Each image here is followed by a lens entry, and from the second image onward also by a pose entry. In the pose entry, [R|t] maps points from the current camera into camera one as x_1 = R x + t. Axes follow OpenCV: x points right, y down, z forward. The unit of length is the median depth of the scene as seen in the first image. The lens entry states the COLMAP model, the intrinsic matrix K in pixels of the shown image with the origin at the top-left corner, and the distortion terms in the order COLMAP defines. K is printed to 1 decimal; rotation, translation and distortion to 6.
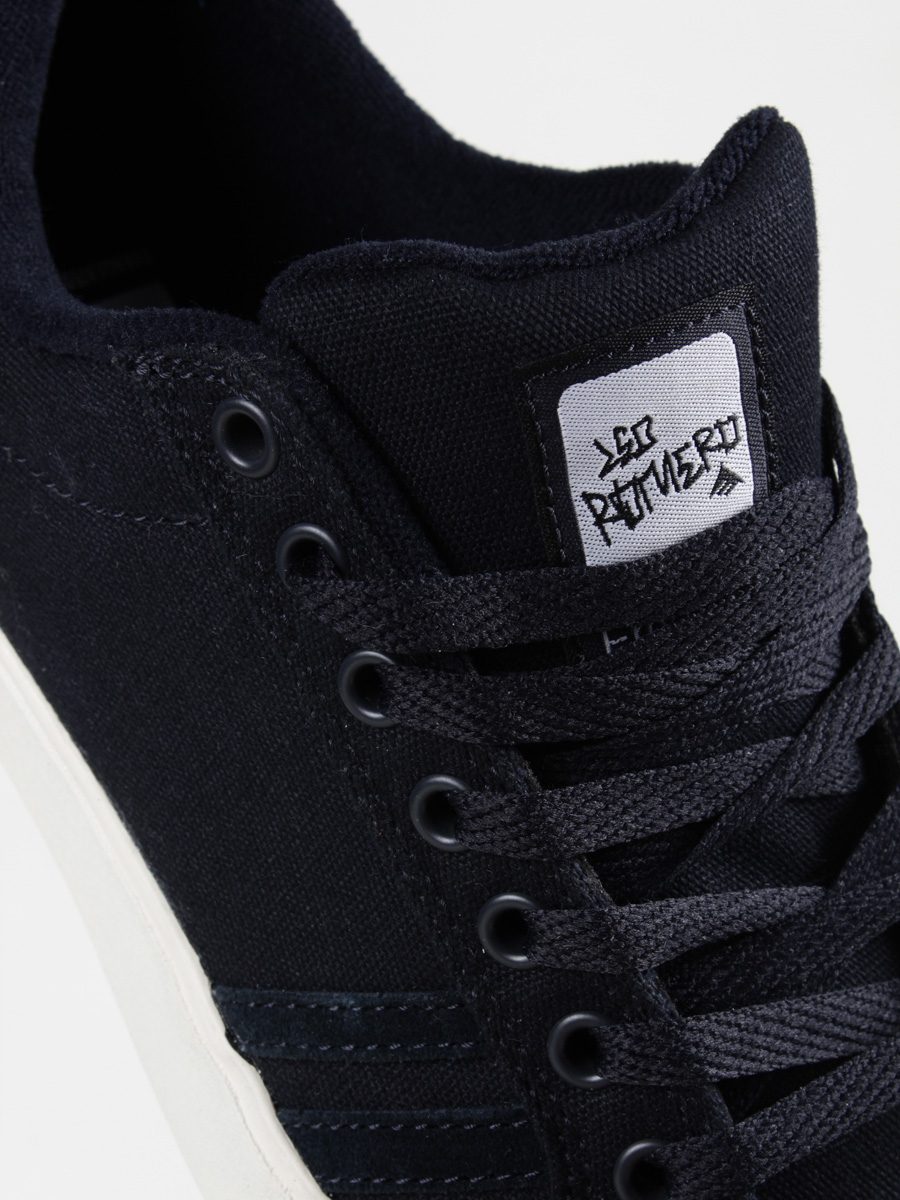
lens RADIAL K [[1832.0, 0, 450.0], [0, 1832.0, 600.0], [0, 0, 1]] dist [-0.186616, 0.099826]
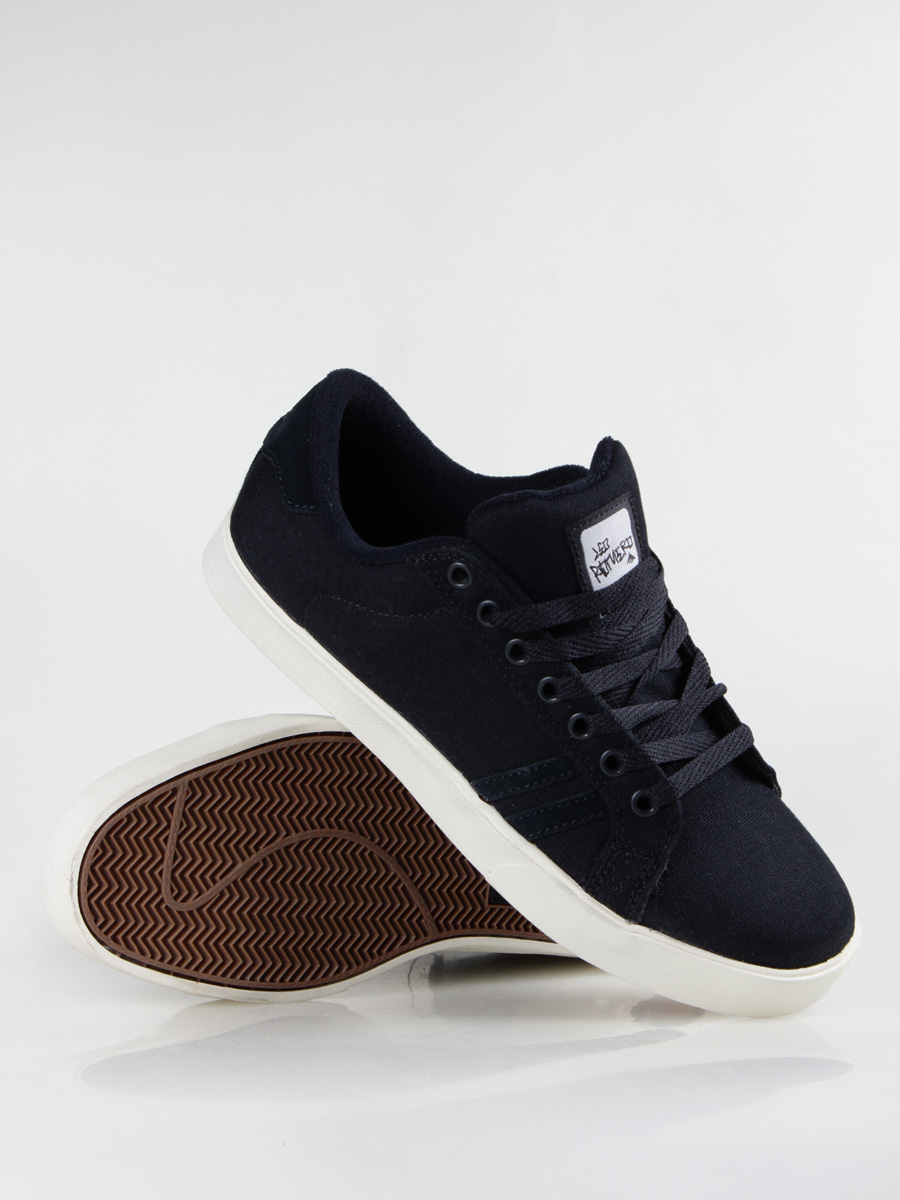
lens RADIAL K [[1832.0, 0, 450.0], [0, 1832.0, 600.0], [0, 0, 1]] dist [-0.186616, 0.099826]
pose [[0.965650, -0.142724, 0.217139, -0.778271], [0.176920, 0.973166, -0.147131, 0.382157], [-0.190314, 0.180493, 0.964989, -1.823188]]
